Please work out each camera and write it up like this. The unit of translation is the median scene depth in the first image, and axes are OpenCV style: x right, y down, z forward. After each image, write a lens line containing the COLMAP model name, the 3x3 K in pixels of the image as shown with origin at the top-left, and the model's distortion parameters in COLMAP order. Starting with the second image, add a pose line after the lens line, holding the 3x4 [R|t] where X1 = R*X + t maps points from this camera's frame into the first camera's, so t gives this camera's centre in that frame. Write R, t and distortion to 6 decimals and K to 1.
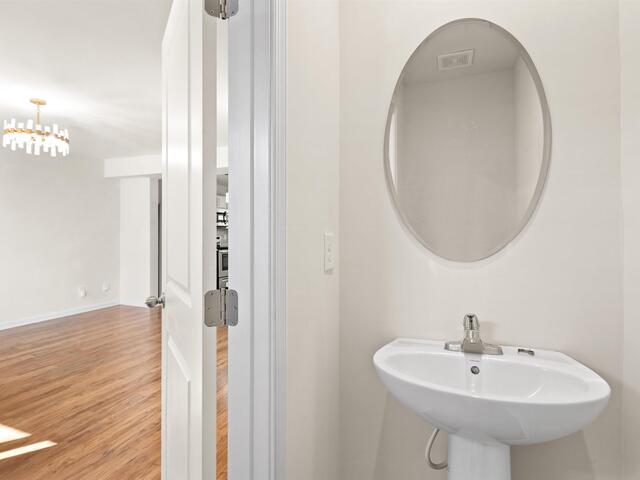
lens RADIAL K [[337.6, 0, 317.0], [0, 337.6, 236.3], [0, 0, 1]] dist [0.003265, 0.000928]
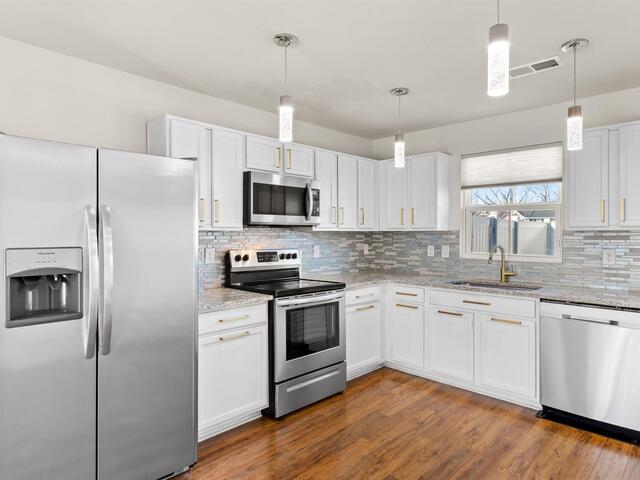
lens RADIAL K [[398.5, 0, 317.9], [0, 398.5, 236.2], [0, 0, 1]] dist [0.004749, 0.000809]
pose [[0.924249, -0.000996, -0.381788, -0.208744], [0.002019, 0.999995, 0.002278, -0.040939], [0.381784, -0.002876, 0.924247, 1.329952]]
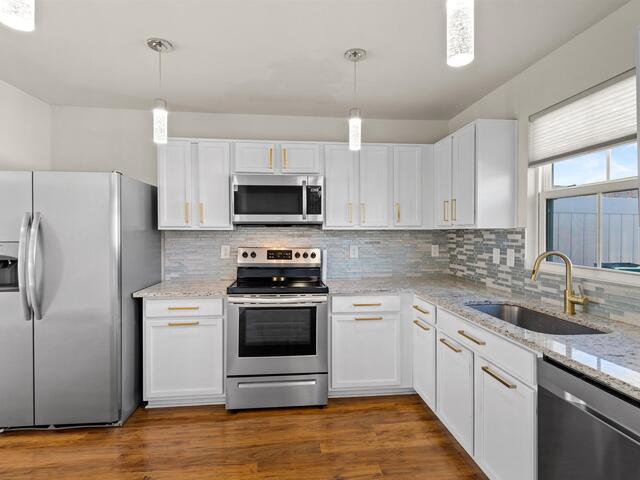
lens RADIAL K [[337.6, 0, 317.0], [0, 337.6, 236.3], [0, 0, 1]] dist [0.003265, 0.000928]
pose [[0.470627, 0.005819, -0.882313, 0.114003], [-0.001448, 0.999982, 0.005822, -0.040593], [0.882331, -0.001462, 0.470627, 1.864652]]
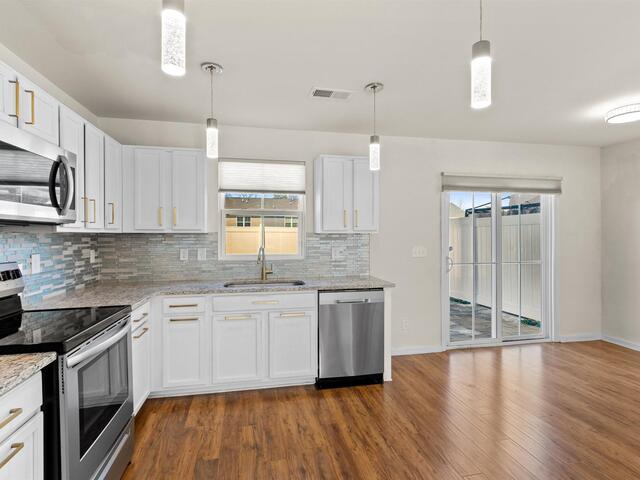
lens RADIAL K [[337.6, 0, 317.0], [0, 337.6, 236.3], [0, 0, 1]] dist [0.003265, 0.000928]
pose [[0.832671, -0.006154, 0.553734, -0.562219], [0.006403, 0.999978, 0.001486, -0.043300], [-0.553731, 0.002308, 0.832692, 1.573235]]
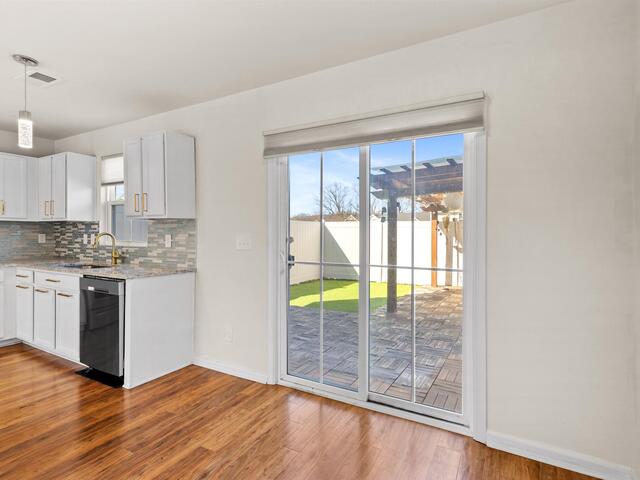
lens RADIAL K [[337.6, 0, 317.0], [0, 337.6, 236.3], [0, 0, 1]] dist [0.003265, 0.000928]
pose [[0.992343, 0.003828, -0.123450, 0.576961], [-0.004029, 0.999991, -0.001373, -0.005077], [0.123443, 0.001860, 0.992350, 1.505863]]
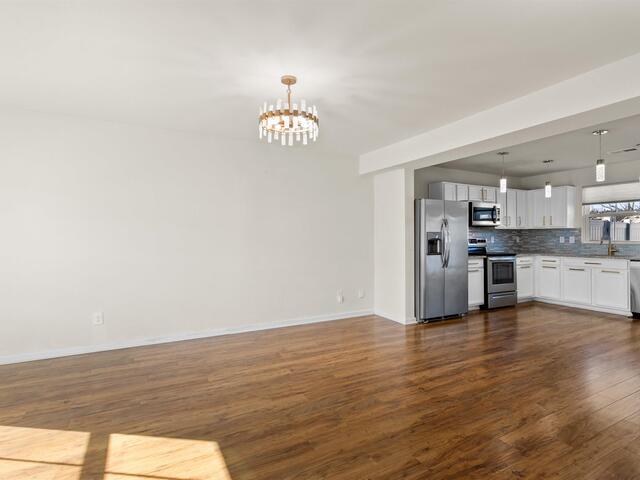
lens RADIAL K [[337.6, 0, 317.0], [0, 337.6, 236.3], [0, 0, 1]] dist [0.003265, 0.000928]
pose [[0.766598, -0.007706, -0.642081, -0.194555], [0.002487, 0.999956, -0.009032, 0.001287], [0.642123, 0.005327, 0.766584, 0.337512]]
